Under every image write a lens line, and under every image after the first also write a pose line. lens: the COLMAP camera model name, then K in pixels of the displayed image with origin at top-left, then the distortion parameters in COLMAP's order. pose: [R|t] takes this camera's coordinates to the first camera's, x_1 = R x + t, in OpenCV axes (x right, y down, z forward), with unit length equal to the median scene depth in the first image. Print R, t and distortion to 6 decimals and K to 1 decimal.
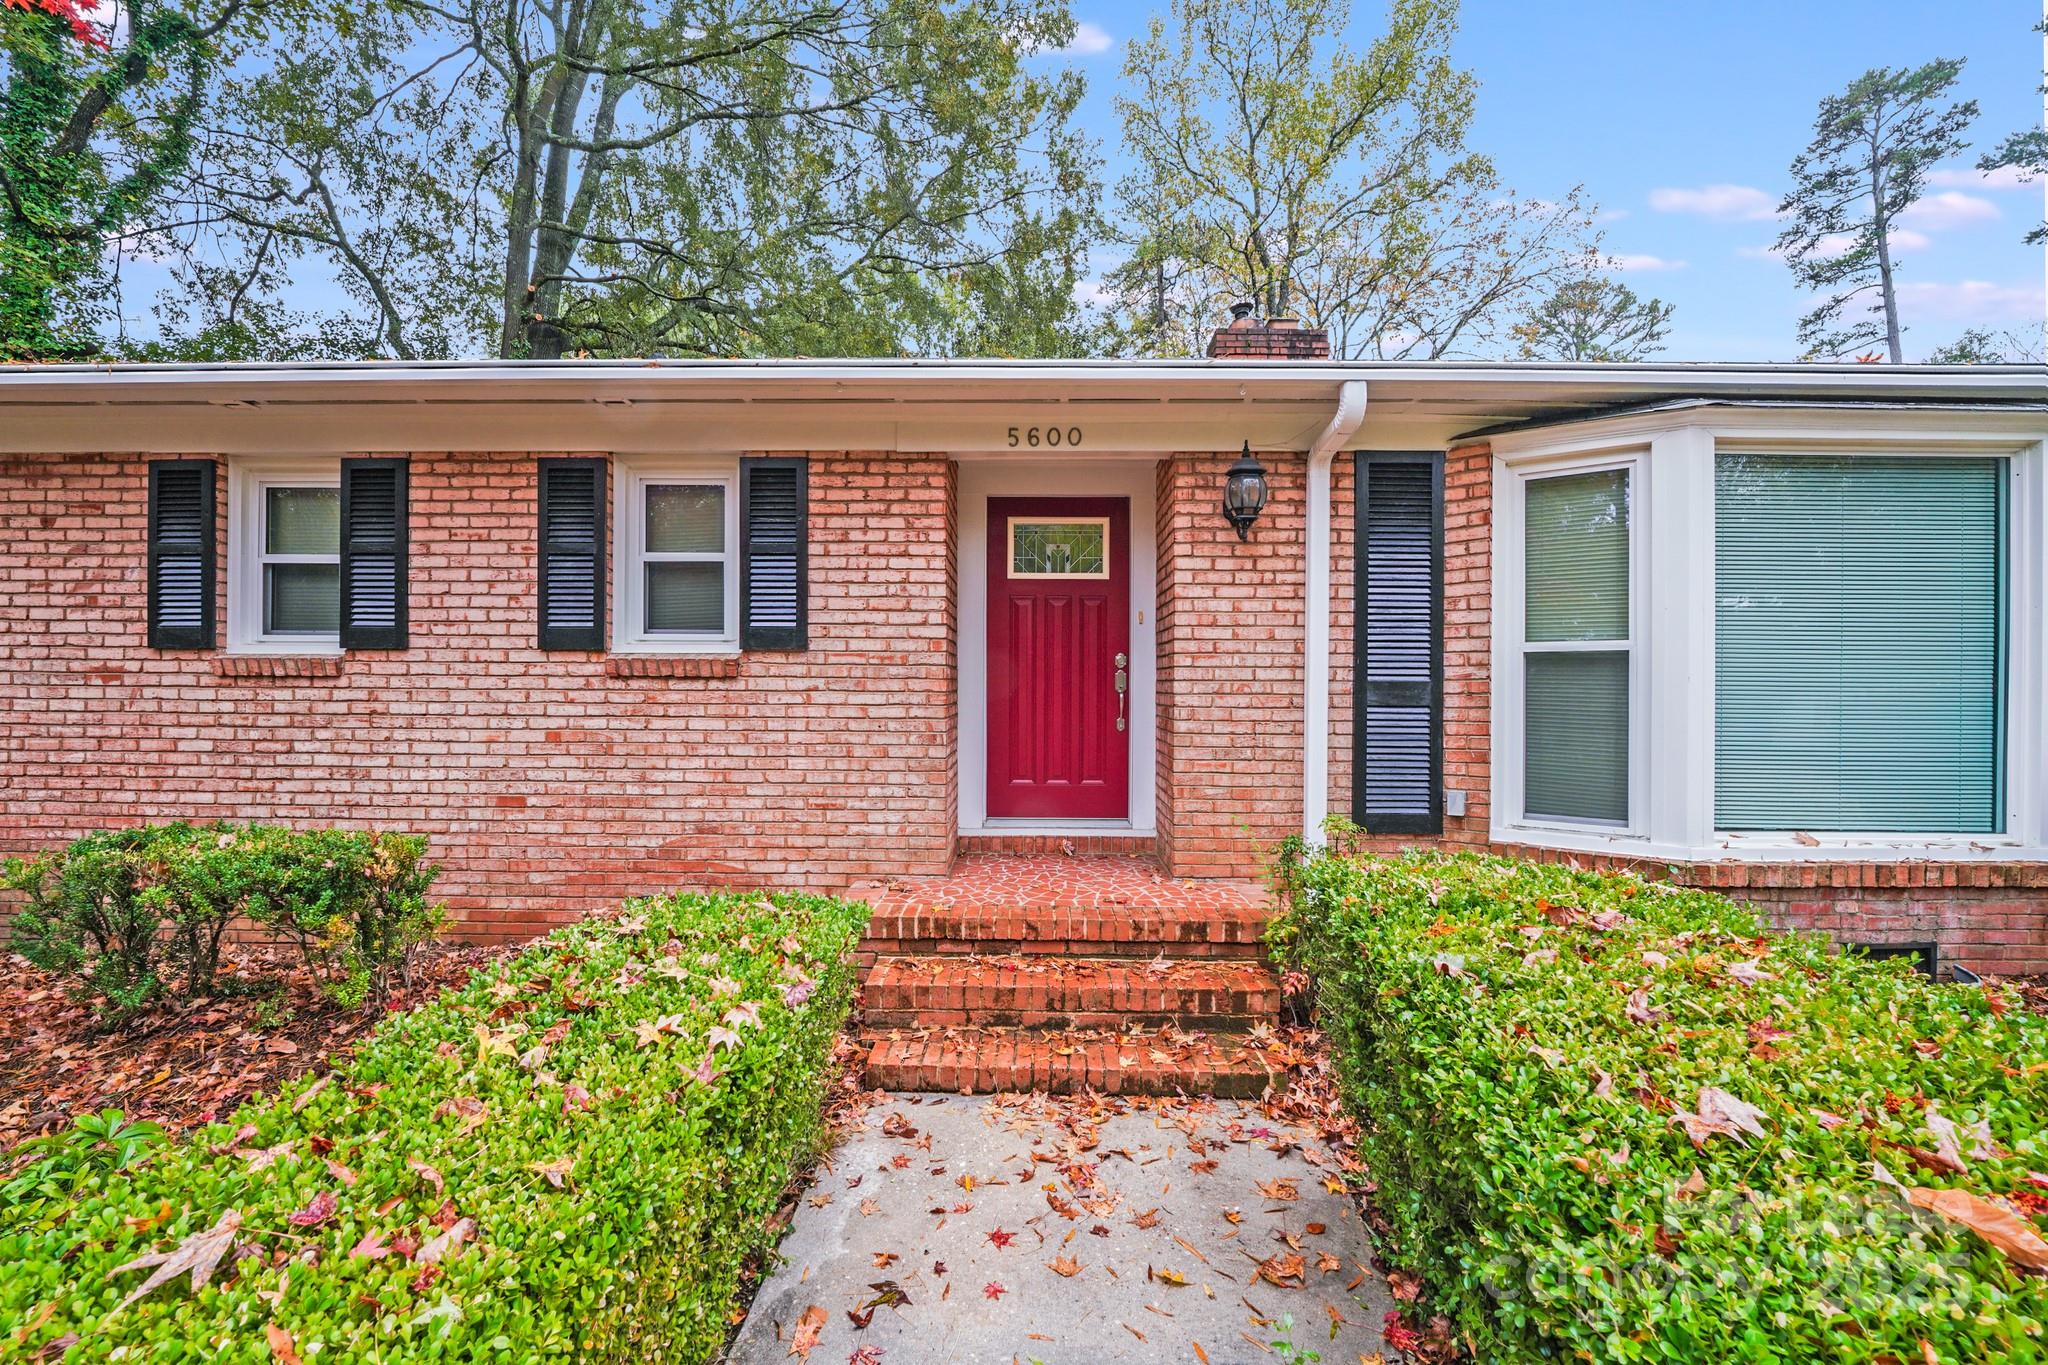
lens RADIAL K [[831.1, 0, 1017.3], [0, 831.1, 684.5], [0, 0, 1]] dist [-0.006832, -0.001878]
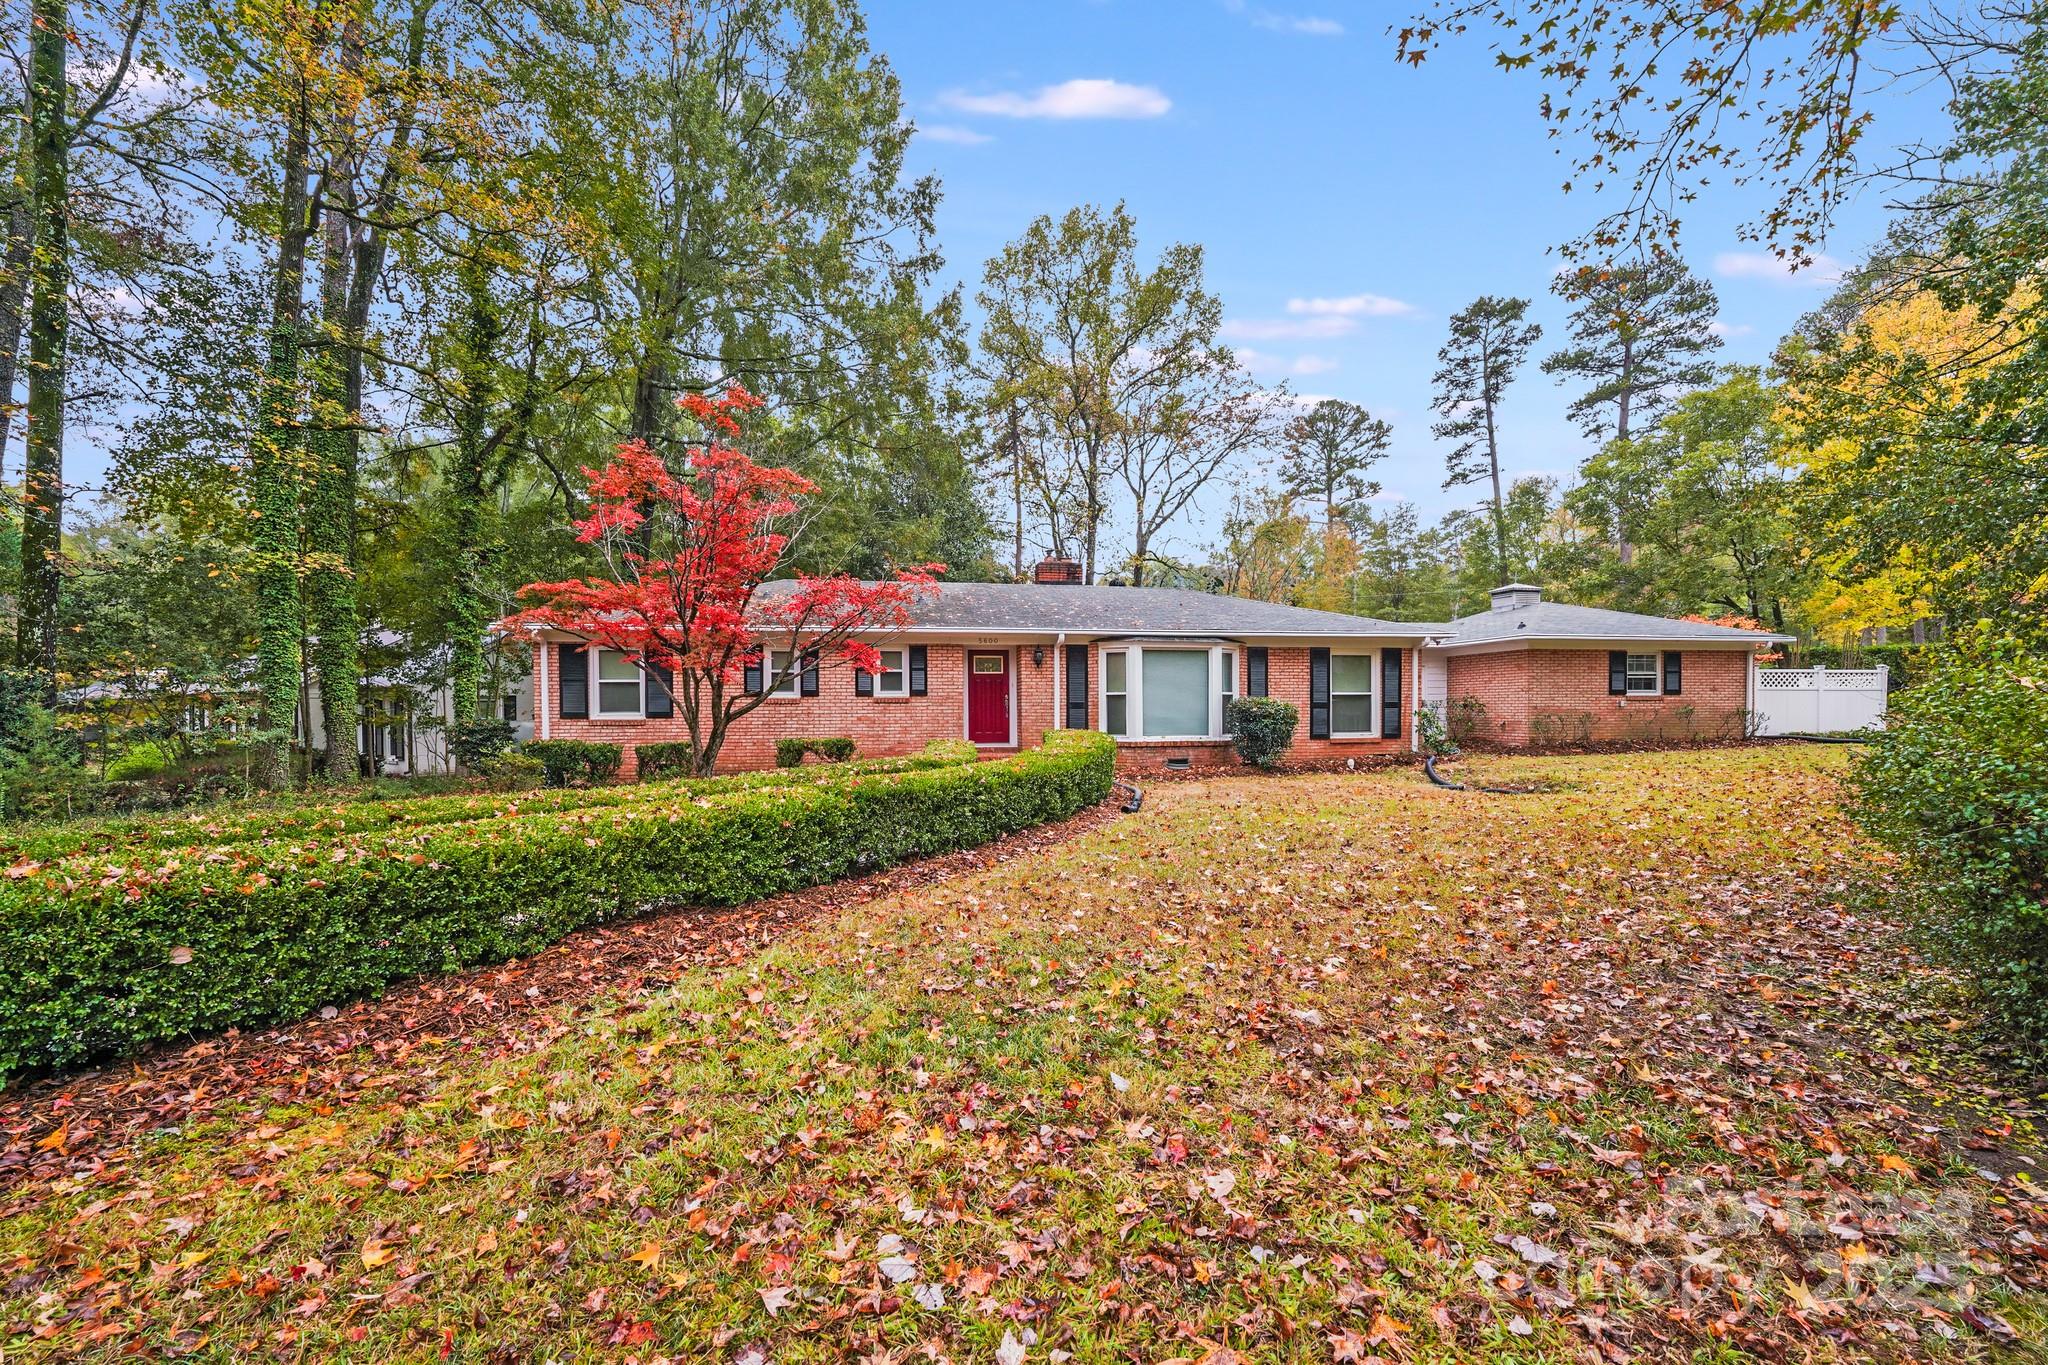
lens RADIAL K [[831.1, 0, 1023.2], [0, 831.1, 699.3], [0, 0, 1]] dist [-0.006832, -0.001878]
pose [[0.984628, -0.007616, 0.174501, -0.067890], [0.010497, 0.999823, -0.015593, 0.005681], [-0.174351, 0.017185, 0.984534, -0.397767]]
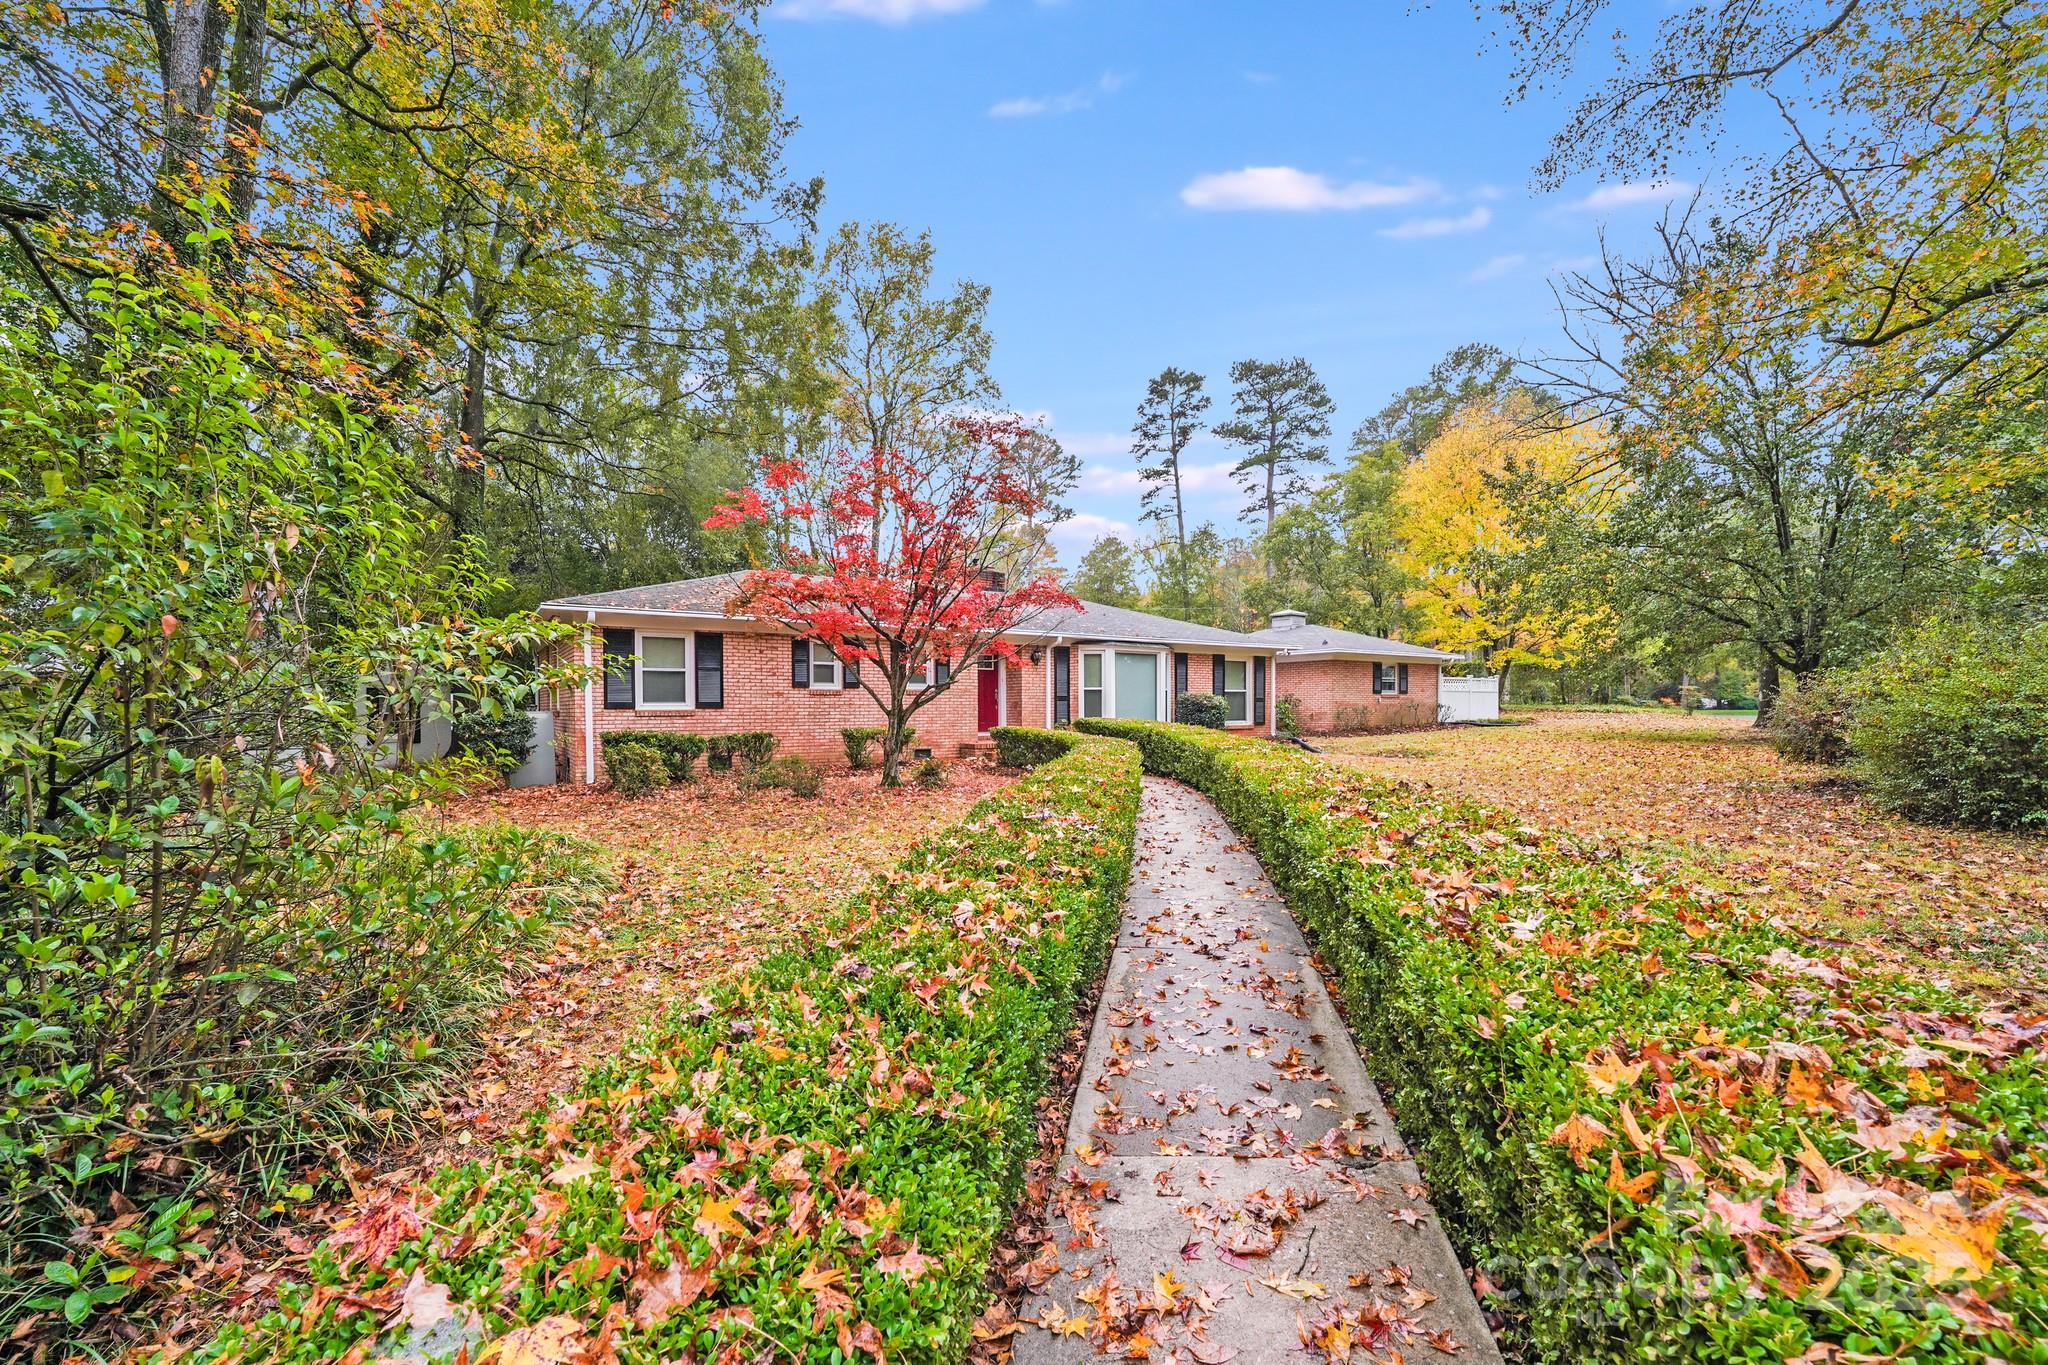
lens RADIAL K [[831.1, 0, 1020.0], [0, 831.1, 694.7], [0, 0, 1]] dist [-0.006832, -0.001878]
pose [[0.823891, 0.000403, 0.566748, -0.325254], [0.011946, 0.999765, -0.018077, 0.009777], [-0.566622, 0.021664, 0.823693, -0.370138]]
